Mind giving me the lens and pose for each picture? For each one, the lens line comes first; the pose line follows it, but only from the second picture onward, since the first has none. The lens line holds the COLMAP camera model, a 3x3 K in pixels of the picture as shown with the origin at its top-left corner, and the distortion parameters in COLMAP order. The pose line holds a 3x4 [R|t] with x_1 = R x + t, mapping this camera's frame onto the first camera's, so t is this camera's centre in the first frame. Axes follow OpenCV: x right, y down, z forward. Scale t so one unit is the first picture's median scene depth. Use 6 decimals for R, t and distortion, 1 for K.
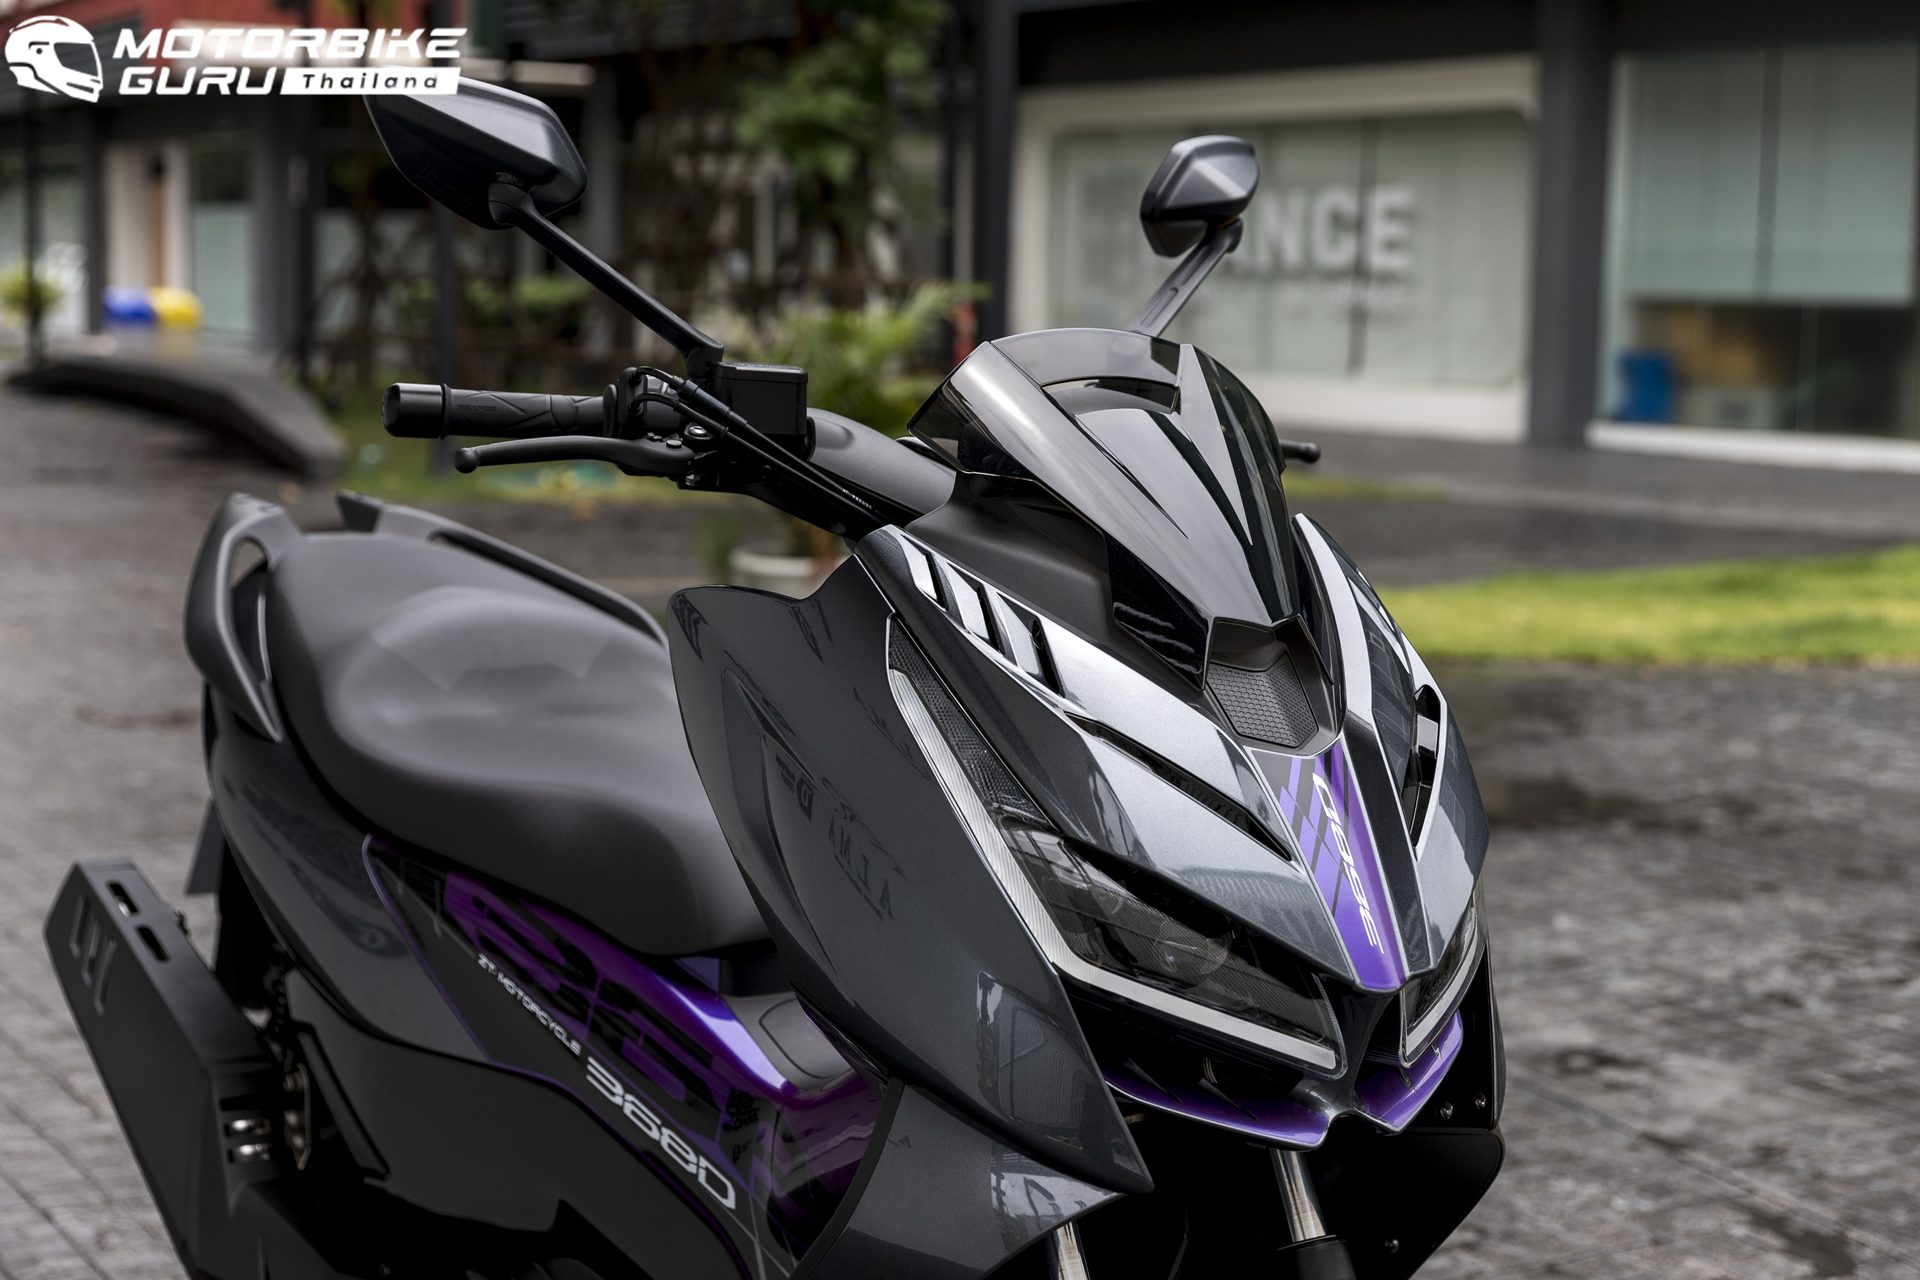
lens RADIAL K [[3092.3, 0, 958.6], [0, 3092.3, 640.9], [0, 0, 1]] dist [0.066915, 0.000000]
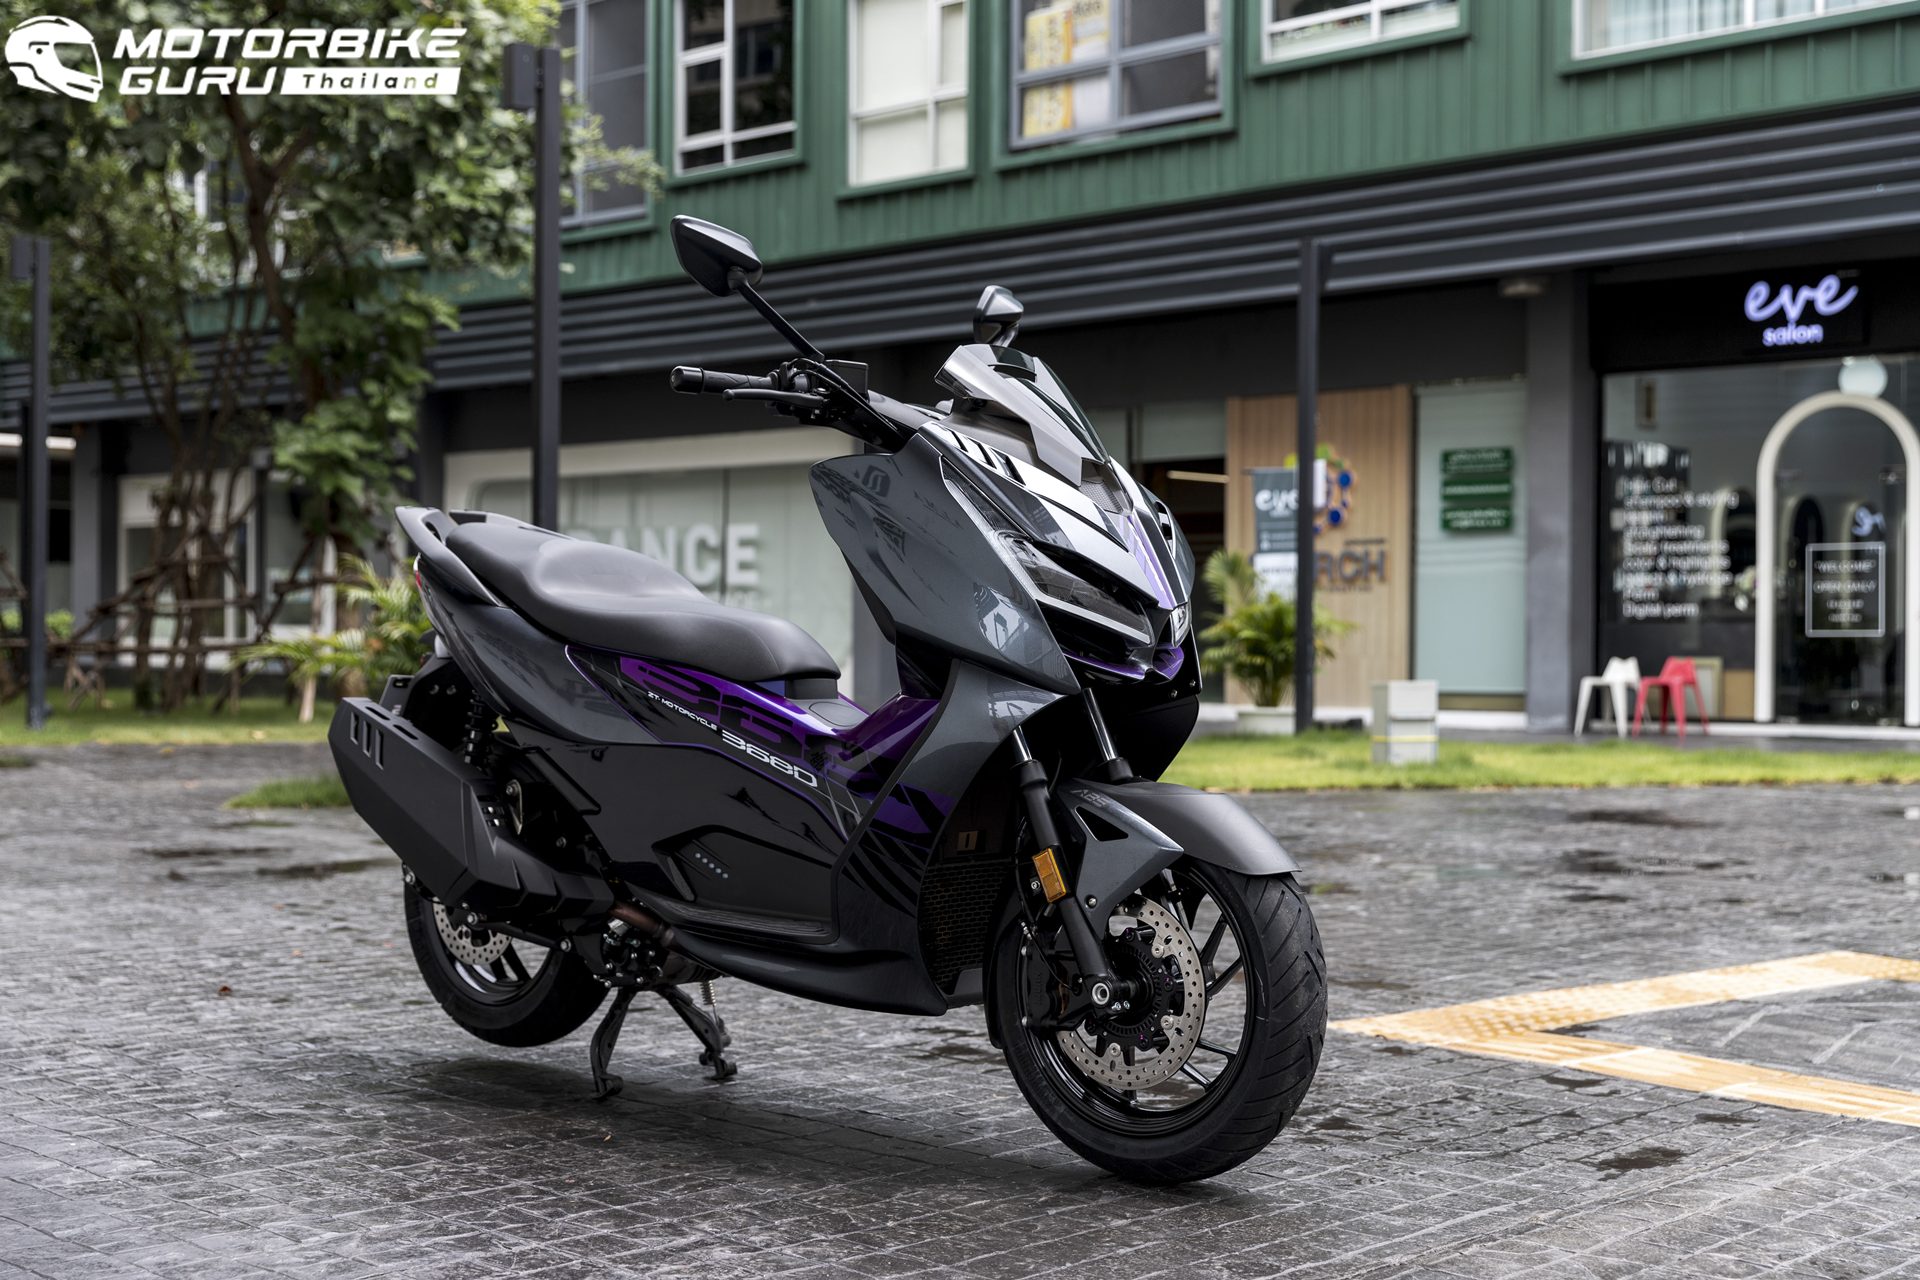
lens RADIAL K [[2561.3, 0, 960.9], [0, 2561.3, 637.7], [0, 0, 1]] dist [-0.022233, 0.000000]
pose [[0.968449, -0.009050, 0.249047, -0.367252], [0.038536, 0.992759, -0.113776, 0.259786], [-0.246214, 0.119783, 0.961785, -0.594177]]
